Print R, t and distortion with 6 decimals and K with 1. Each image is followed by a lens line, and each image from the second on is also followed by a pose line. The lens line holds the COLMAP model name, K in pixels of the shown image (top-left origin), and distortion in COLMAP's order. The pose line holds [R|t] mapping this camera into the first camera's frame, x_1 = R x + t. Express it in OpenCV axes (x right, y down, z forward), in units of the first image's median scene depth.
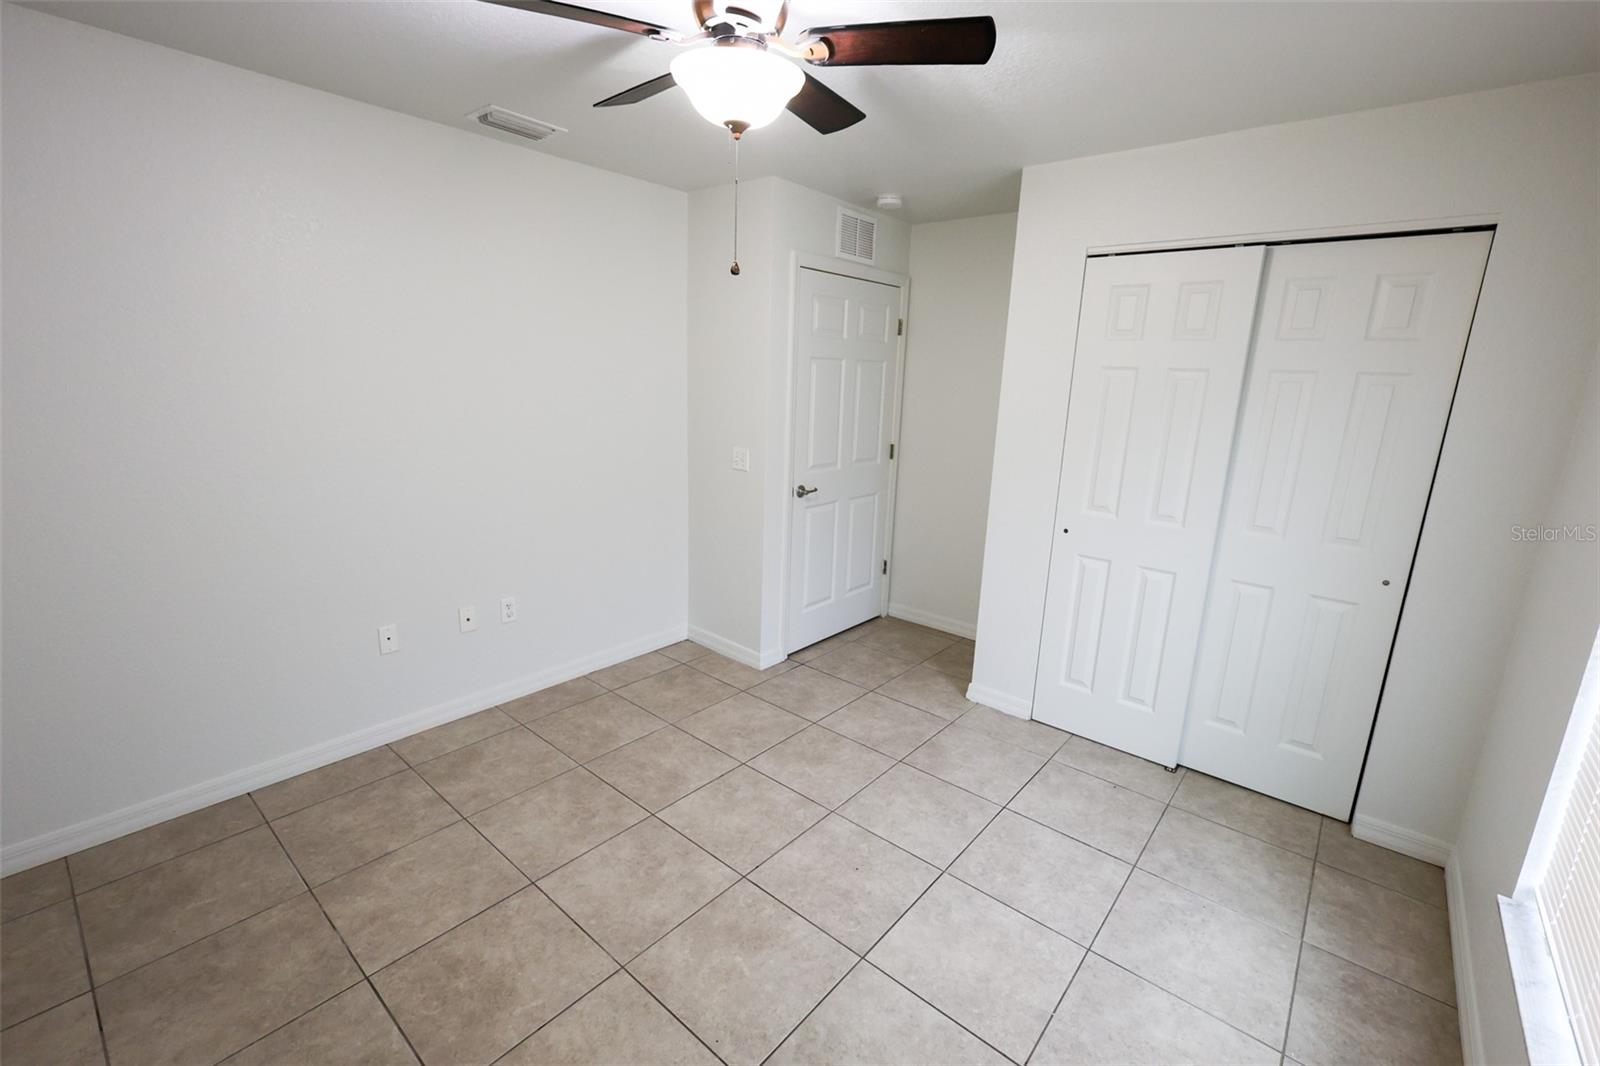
lens RADIAL K [[691.4, 0, 796.5], [0, 691.4, 529.3], [0, 0, 1]] dist [-0.000028, 0.000043]
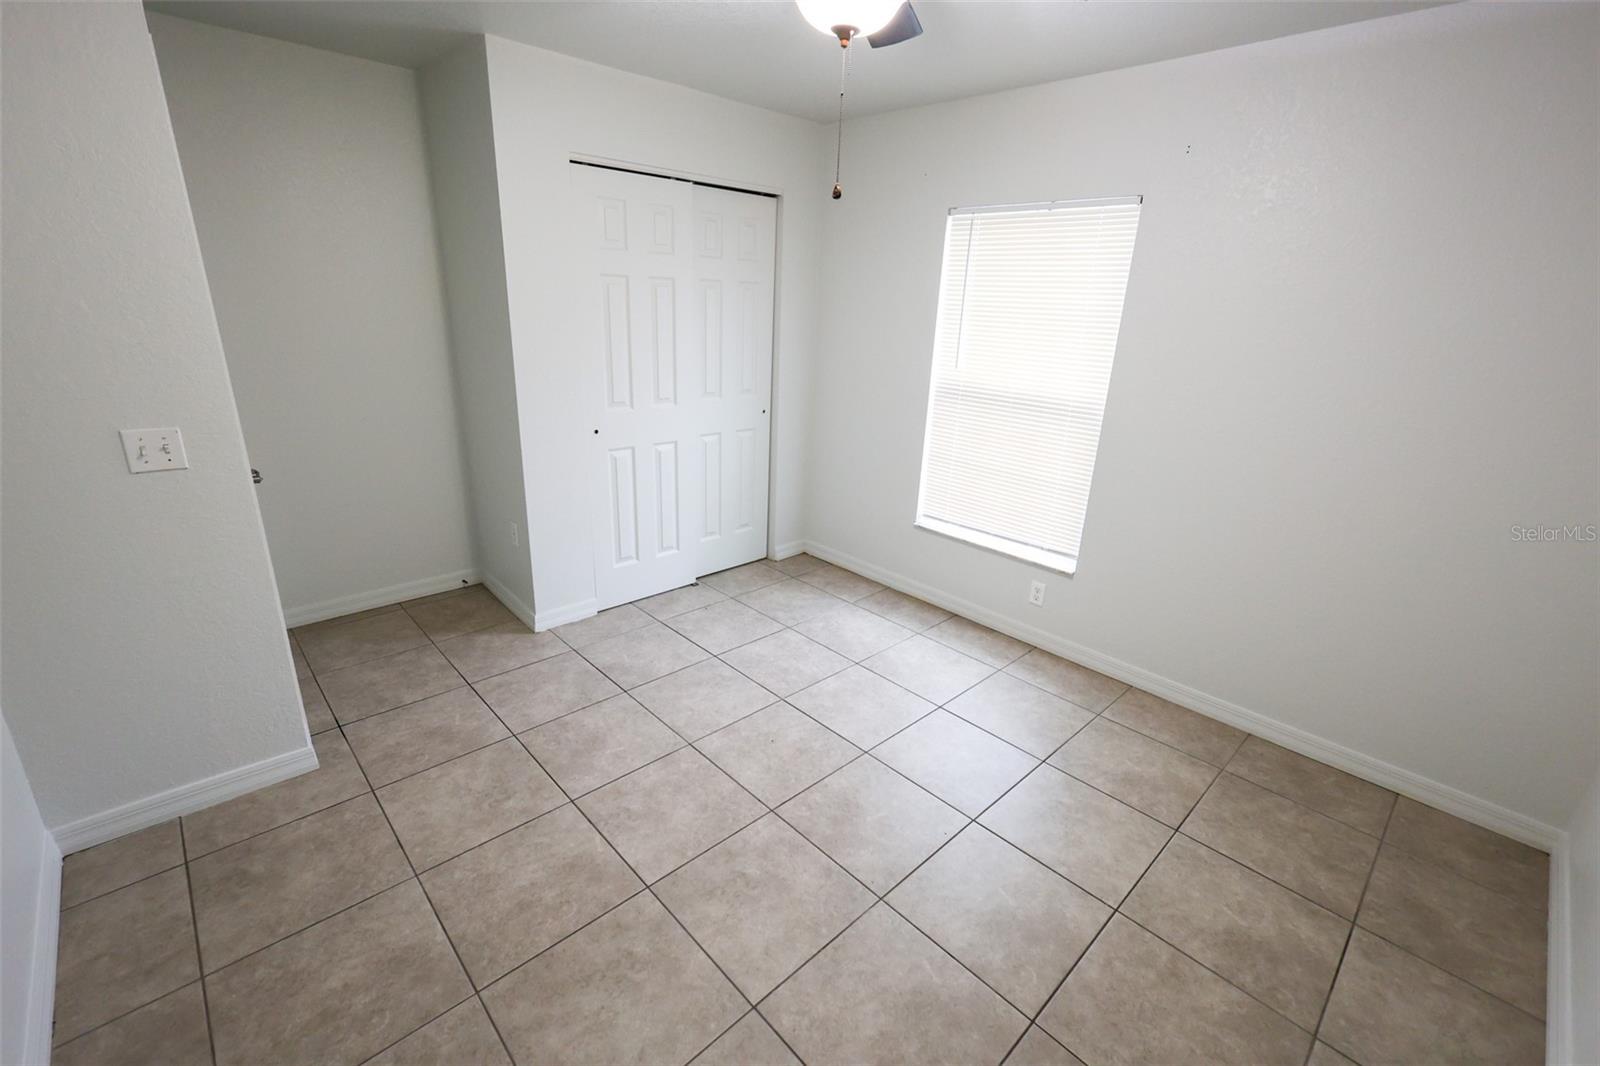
lens RADIAL K [[691.6, 0, 802.3], [0, 691.6, 530.5], [0, 0, 1]] dist [0.001731, -0.000315]
pose [[0.105865, -0.351807, 0.930067, -0.779951], [0.187795, 0.925565, 0.328728, -0.184476], [-0.976486, 0.139861, 0.164052, 0.651670]]
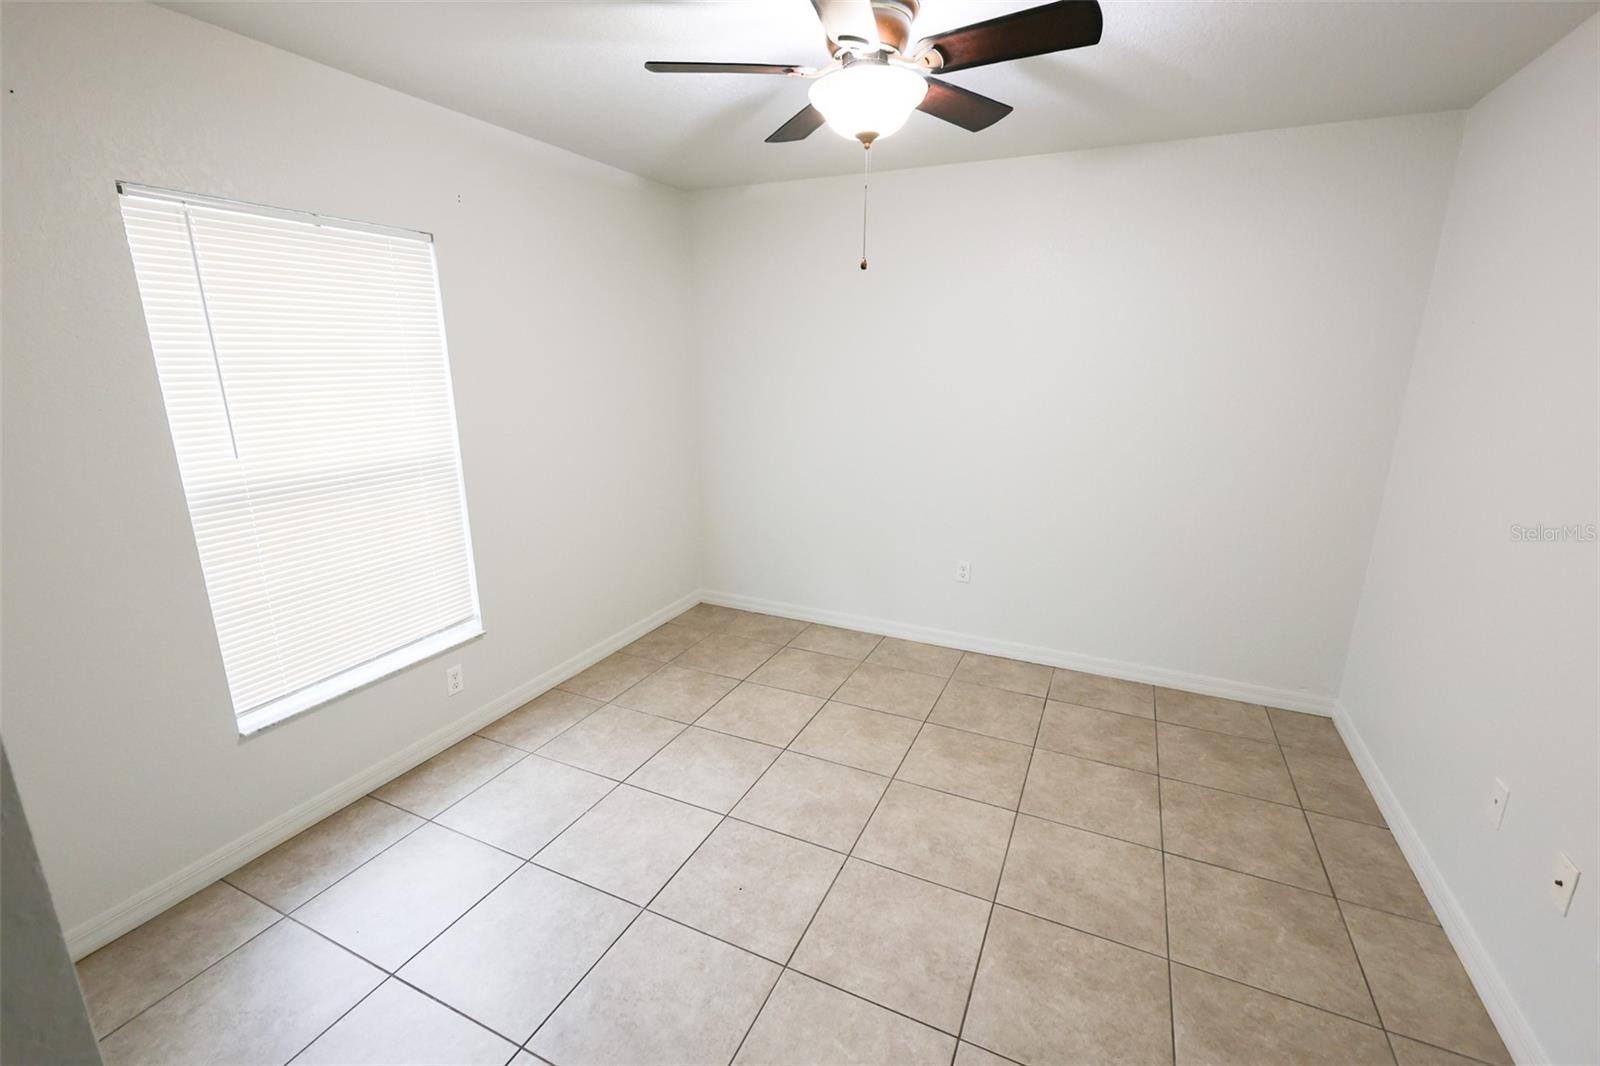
lens RADIAL K [[691.6, 0, 802.3], [0, 691.6, 530.5], [0, 0, 1]] dist [0.001731, -0.000315]
pose [[-0.963327, 0.029165, -0.266740, 0.221045], [-0.095200, 0.892260, 0.441373, -0.327886], [0.250874, 0.450580, -0.856761, 1.462172]]
